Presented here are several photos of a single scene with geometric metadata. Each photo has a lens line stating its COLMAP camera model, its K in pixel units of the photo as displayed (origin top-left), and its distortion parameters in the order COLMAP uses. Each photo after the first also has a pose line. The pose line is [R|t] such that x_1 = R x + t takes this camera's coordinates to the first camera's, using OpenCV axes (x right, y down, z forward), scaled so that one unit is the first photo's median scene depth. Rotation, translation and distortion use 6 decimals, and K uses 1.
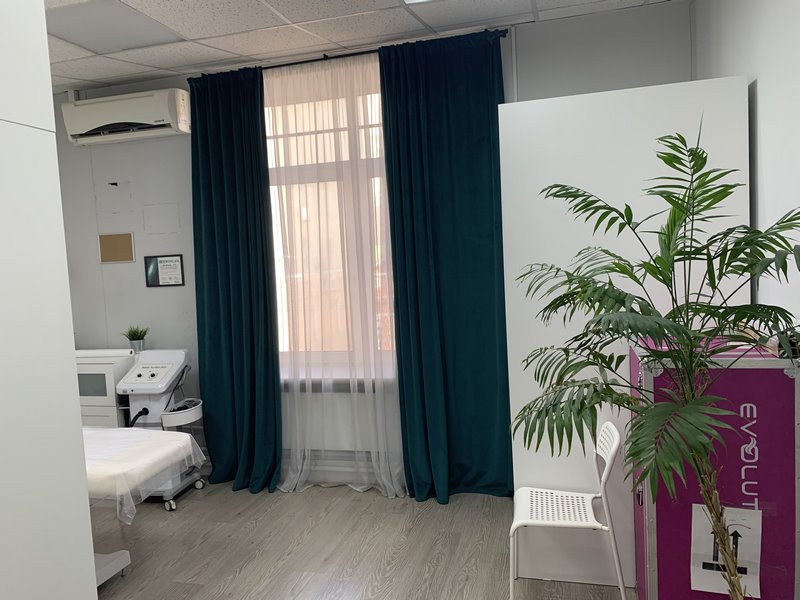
lens RADIAL K [[608.6, 0, 398.6], [0, 608.6, 298.8], [0, 0, 1]] dist [-0.000965, 0.001649]
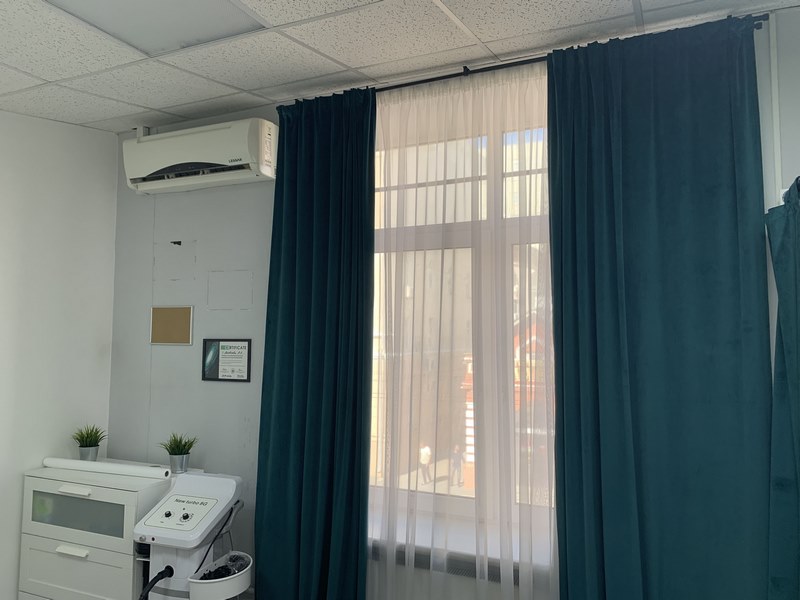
lens RADIAL K [[608.6, 0, 402.0], [0, 608.6, 293.6], [0, 0, 1]] dist [-0.000965, 0.001649]
pose [[0.986094, 0.046937, -0.159420, -0.065528], [-0.068153, 0.989124, -0.130339, -0.047490], [0.151569, 0.139392, 0.978569, 0.322468]]
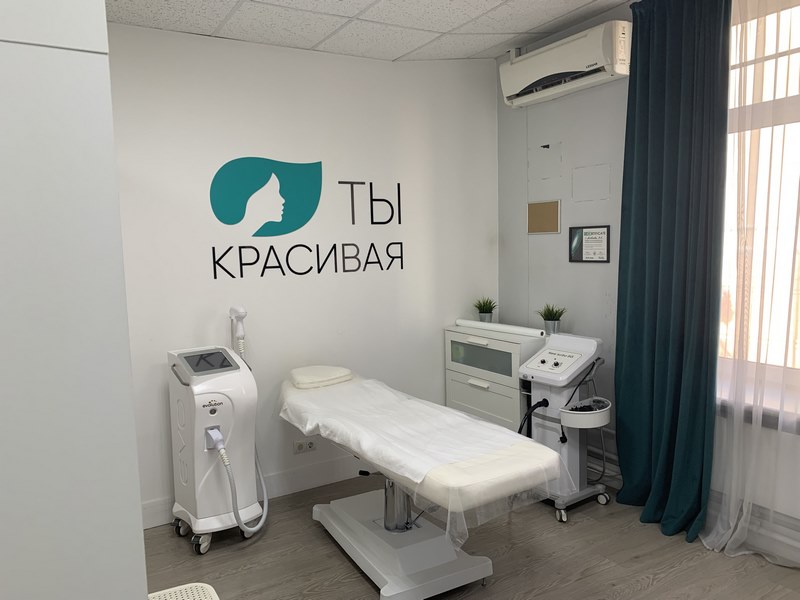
lens RADIAL K [[608.6, 0, 395.1], [0, 608.6, 301.2], [0, 0, 1]] dist [-0.000965, 0.001649]
pose [[0.717688, 0.100226, -0.689115, 0.021900], [-0.063655, 0.994887, 0.078404, -0.017215], [0.693450, -0.012404, 0.720398, 0.203199]]
